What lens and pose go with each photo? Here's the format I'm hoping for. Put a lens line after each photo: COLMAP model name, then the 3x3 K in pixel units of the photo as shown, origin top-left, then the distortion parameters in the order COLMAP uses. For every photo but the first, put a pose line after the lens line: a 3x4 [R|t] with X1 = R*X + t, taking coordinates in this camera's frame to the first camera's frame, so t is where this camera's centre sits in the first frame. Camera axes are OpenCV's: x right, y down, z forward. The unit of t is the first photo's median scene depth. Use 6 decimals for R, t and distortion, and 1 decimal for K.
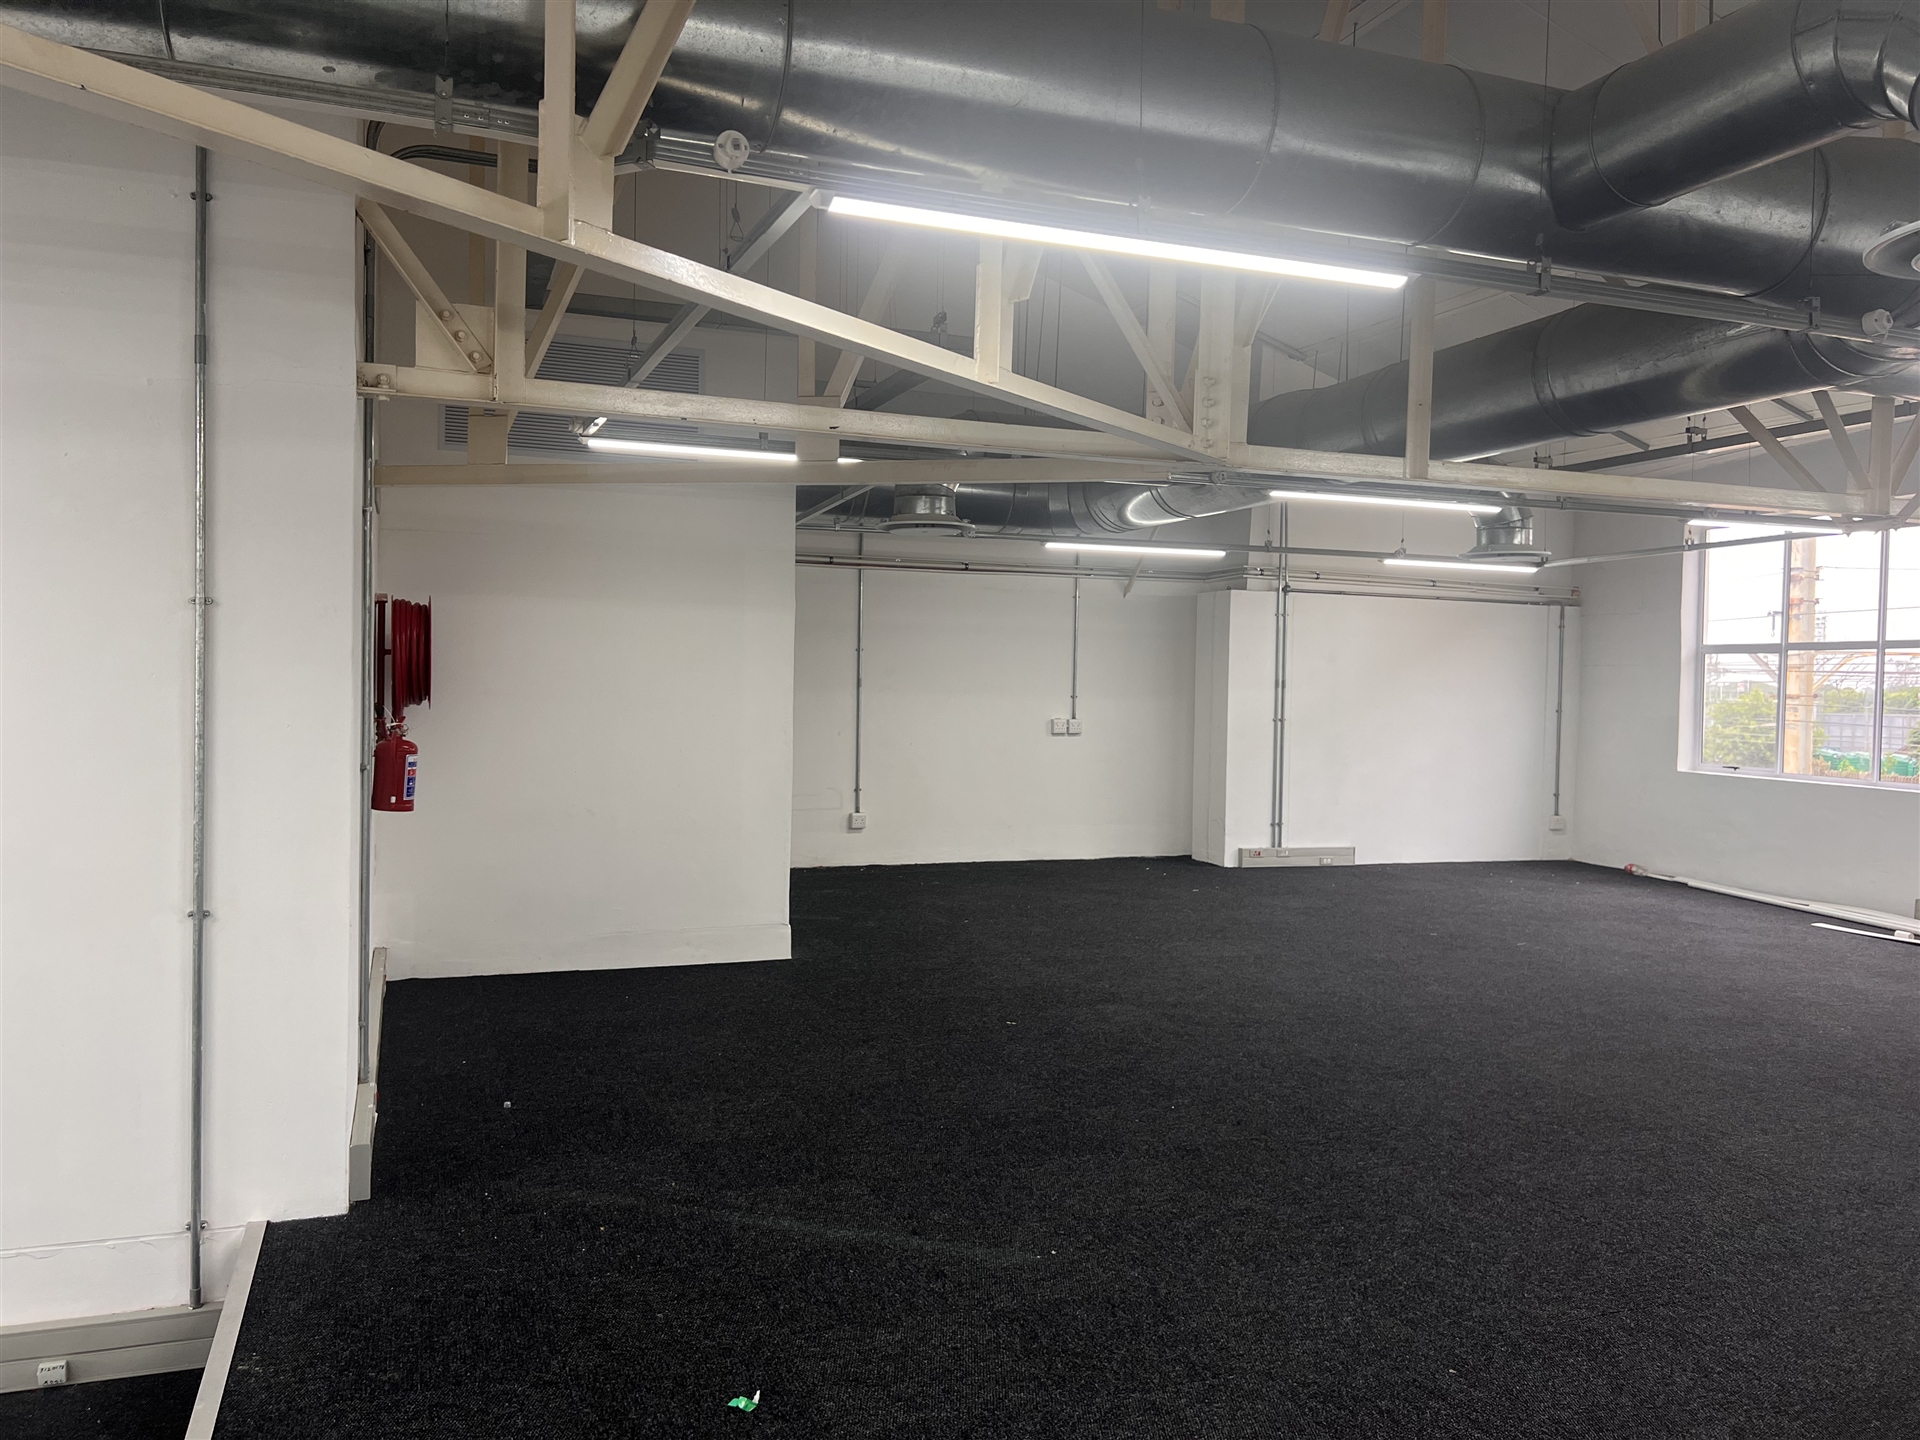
lens RADIAL K [[1443.1, 0, 944.0], [0, 1443.1, 717.3], [0, 0, 1]] dist [0.048516, -0.060080]
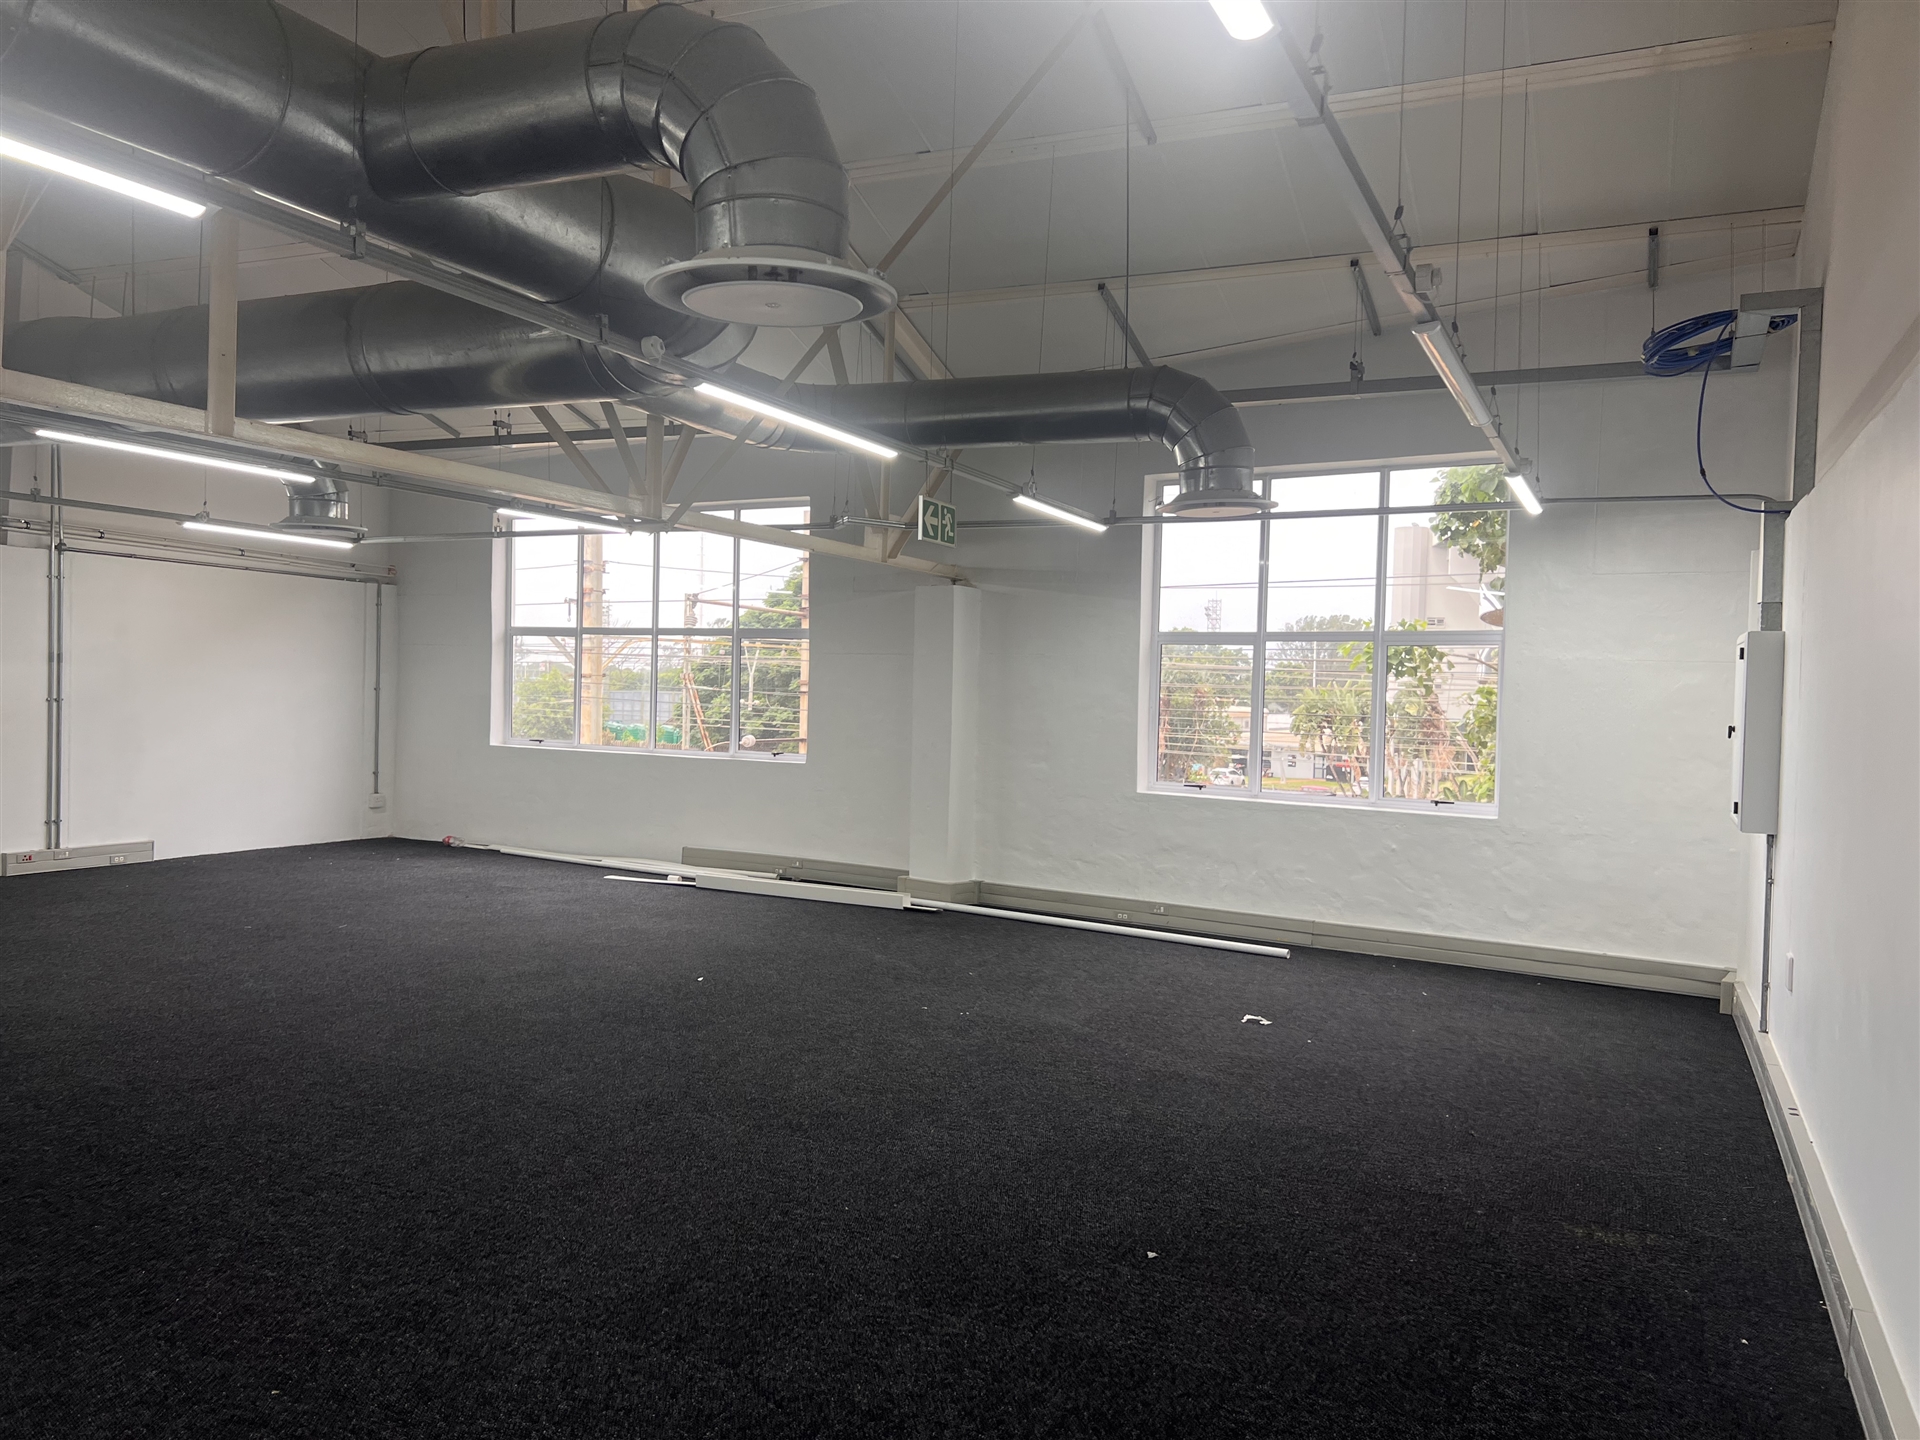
lens RADIAL K [[1443.1, 0, 978.1], [0, 1443.1, 721.7], [0, 0, 1]] dist [0.048516, -0.060080]
pose [[0.701792, -0.017917, 0.712157, 0.003961], [0.004951, 0.999782, 0.020274, 0.000031], [-0.712365, -0.010702, 0.701728, 0.015140]]
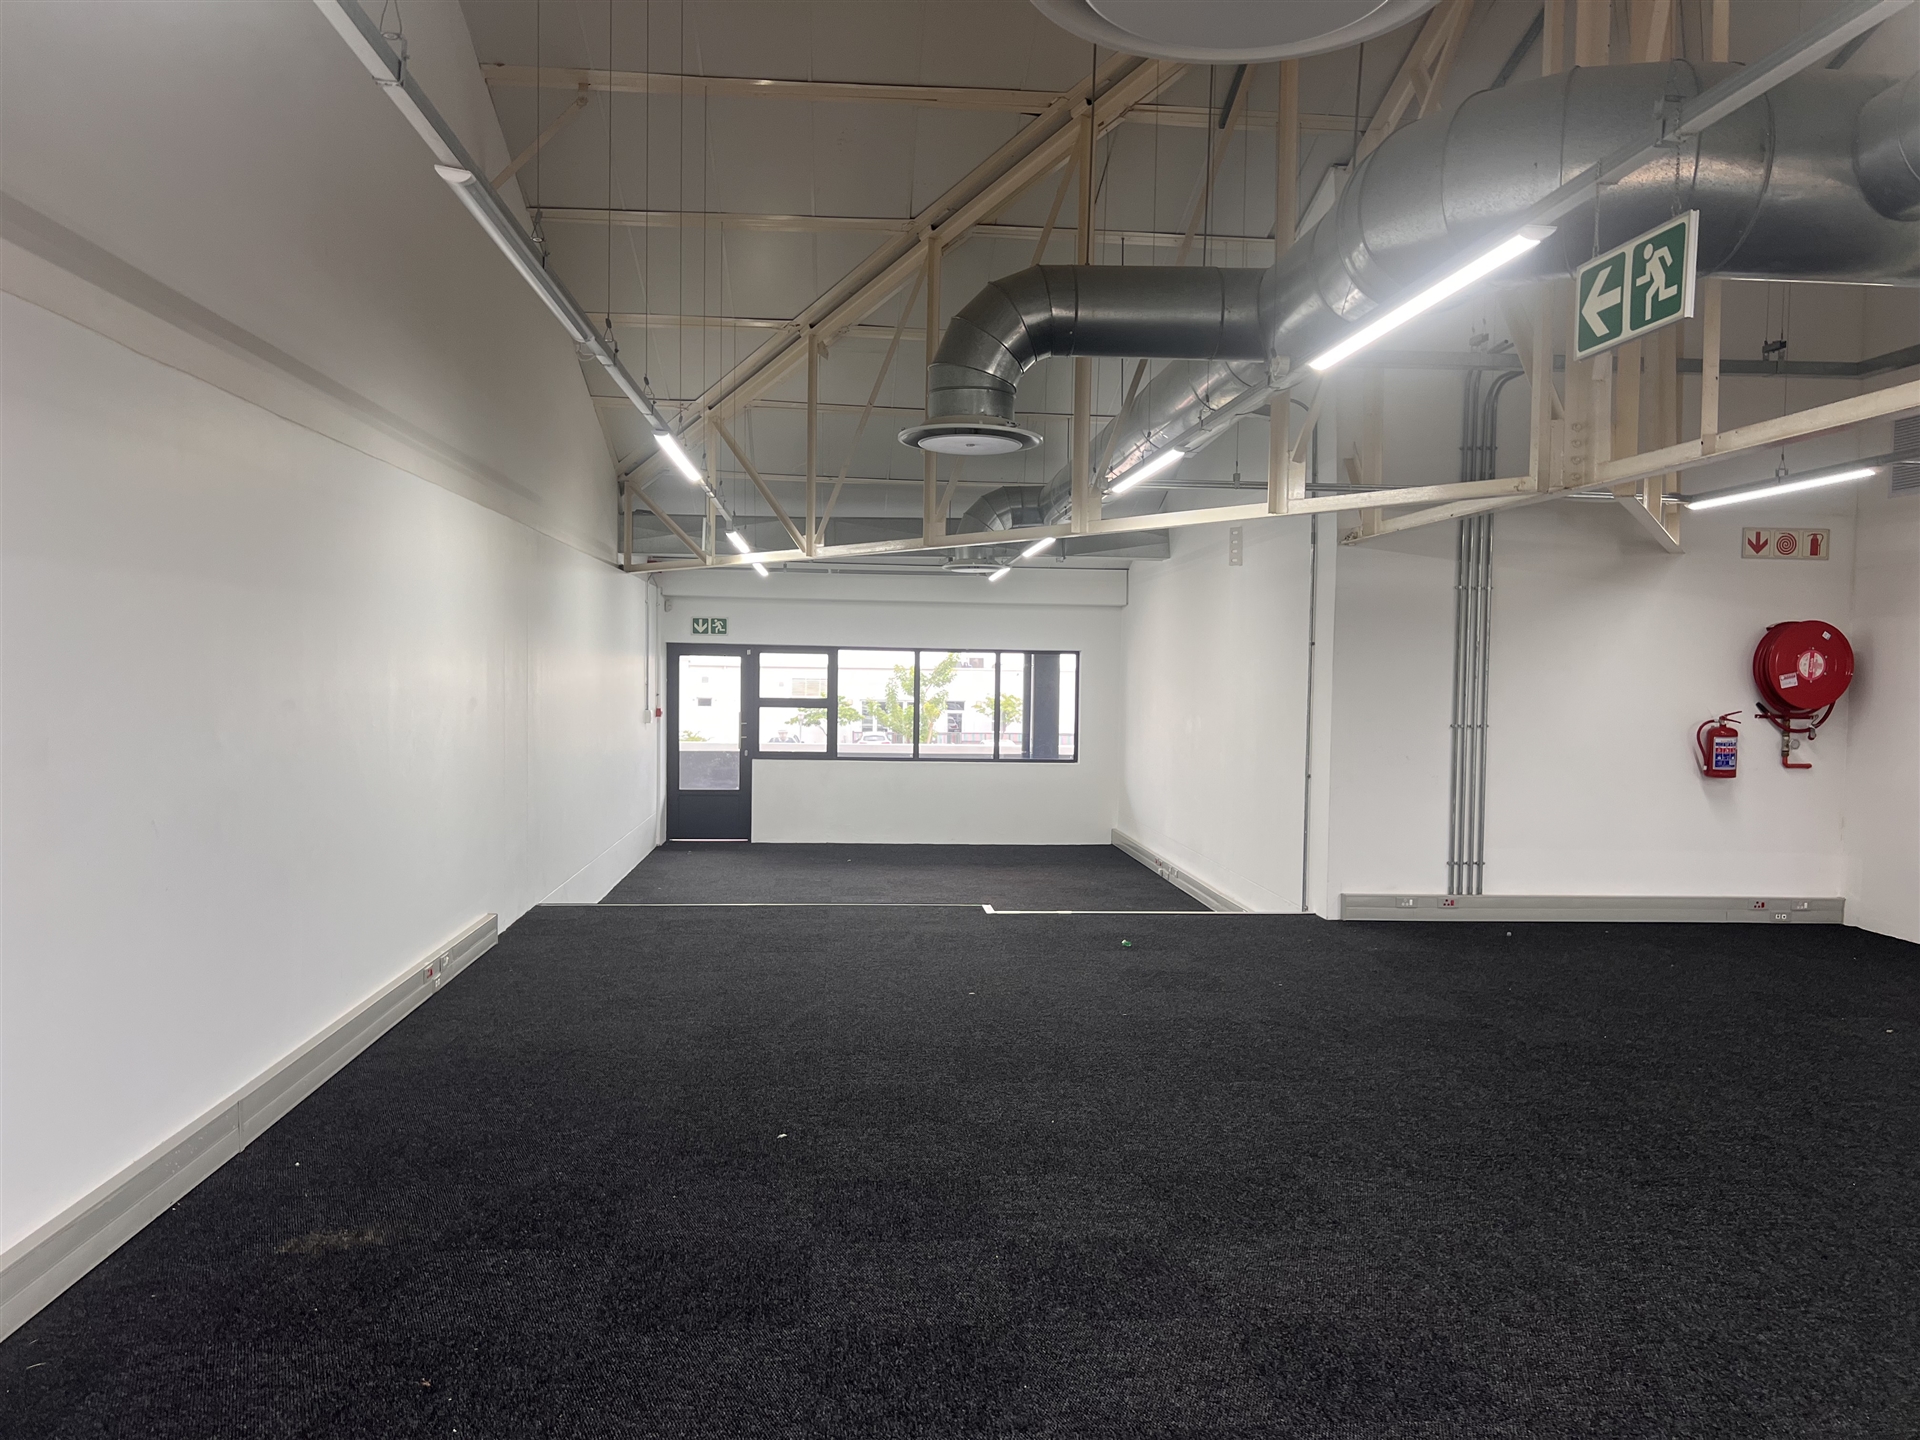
lens RADIAL K [[1443.1, 0, 968.8], [0, 1443.1, 728.6], [0, 0, 1]] dist [0.048516, -0.060080]
pose [[-0.261808, 0.017513, -0.964961, 1.575837], [-0.044254, 0.998566, 0.030130, 0.010852], [0.964105, 0.050592, -0.260657, 0.891185]]
